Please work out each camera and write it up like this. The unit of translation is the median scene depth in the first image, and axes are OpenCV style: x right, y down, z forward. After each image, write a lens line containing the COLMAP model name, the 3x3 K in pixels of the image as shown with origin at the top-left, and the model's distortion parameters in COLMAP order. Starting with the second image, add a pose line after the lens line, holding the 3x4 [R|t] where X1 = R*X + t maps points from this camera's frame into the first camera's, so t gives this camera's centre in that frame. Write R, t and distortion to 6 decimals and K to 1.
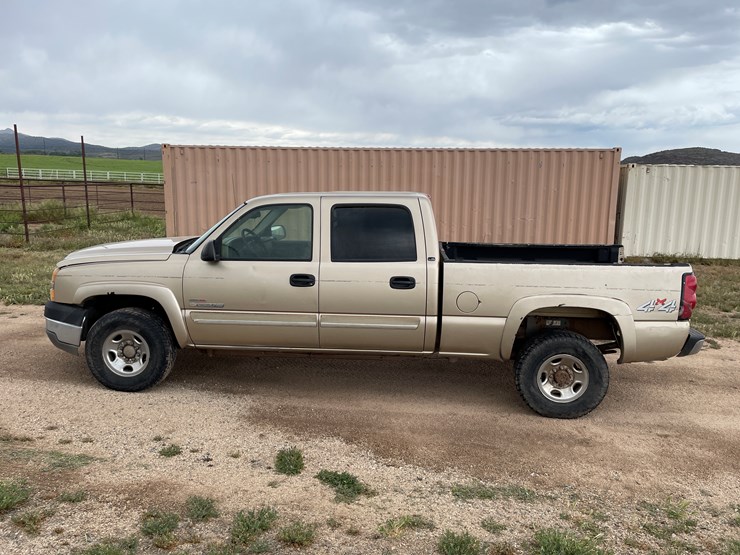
lens RADIAL K [[556.9, 0, 377.8], [0, 556.9, 281.4], [0, 0, 1]] dist [0.094153, -0.116410]
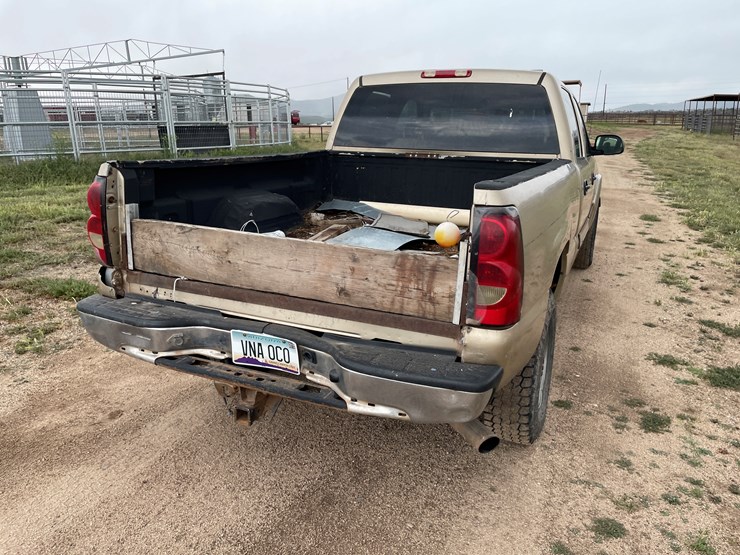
lens RADIAL K [[556.9, 0, 365.0], [0, 556.9, 278.7], [0, 0, 1]] dist [0.094153, -0.116410]
pose [[-0.344970, 0.223270, -0.911672, 0.918100], [-0.183010, 0.936655, 0.298638, -0.119520], [0.920599, 0.269866, -0.282257, 1.335387]]
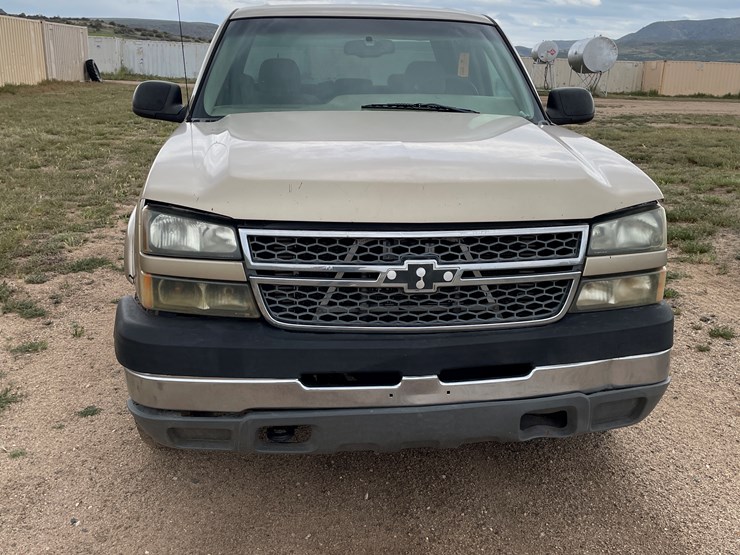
lens RADIAL K [[742.9, 0, 366.1], [0, 742.9, 277.3], [0, 0, 1]] dist [0.064188, 0.000000]
pose [[-0.165349, -0.302979, 0.938543, -1.043840], [0.139348, 0.934918, 0.326358, -0.171344], [-0.976341, 0.184747, -0.112368, 1.302540]]
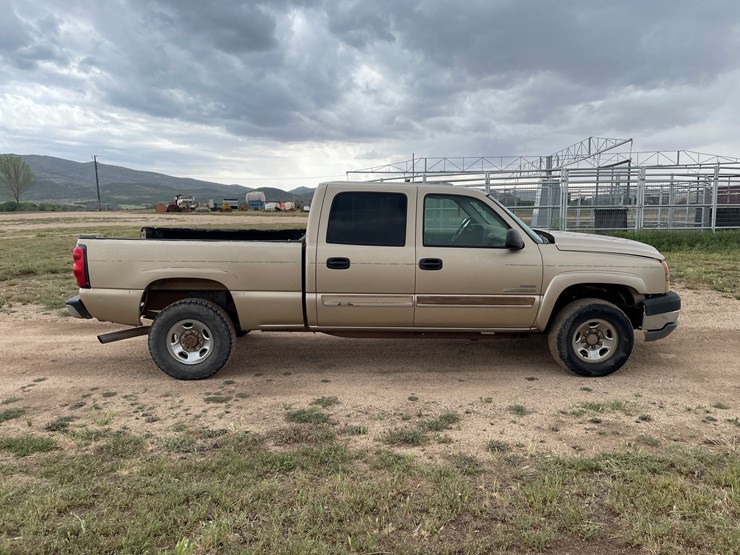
lens RADIAL K [[556.9, 0, 369.1], [0, 556.9, 276.8], [0, 0, 1]] dist [0.094153, -0.116410]
pose [[-0.994256, -0.011127, -0.106452, 0.126672], [-0.043724, 0.950031, 0.309078, -0.367984], [0.097694, 0.311957, -0.945060, 2.381988]]
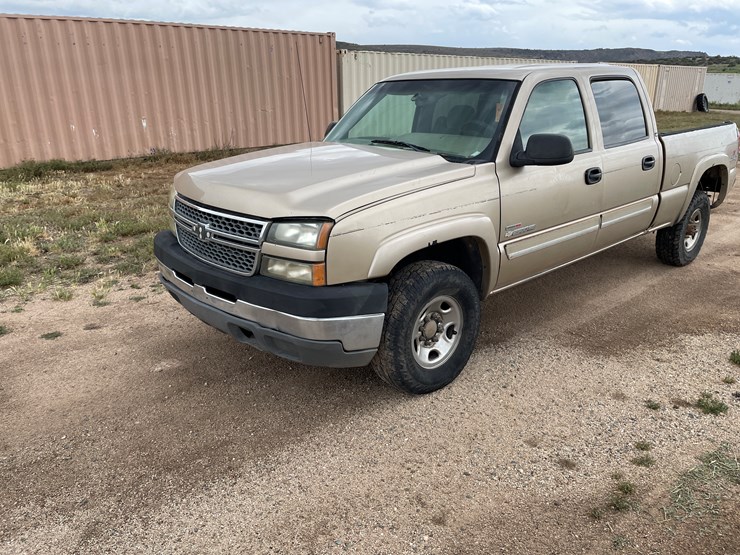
lens RADIAL K [[556.9, 0, 371.1], [0, 556.9, 272.5], [0, 0, 1]] dist [0.094153, -0.116410]
pose [[0.694034, -0.250511, 0.674953, -0.934693], [0.138966, 0.966493, 0.215822, -0.086723], [-0.706403, -0.055993, 0.705592, 0.634053]]
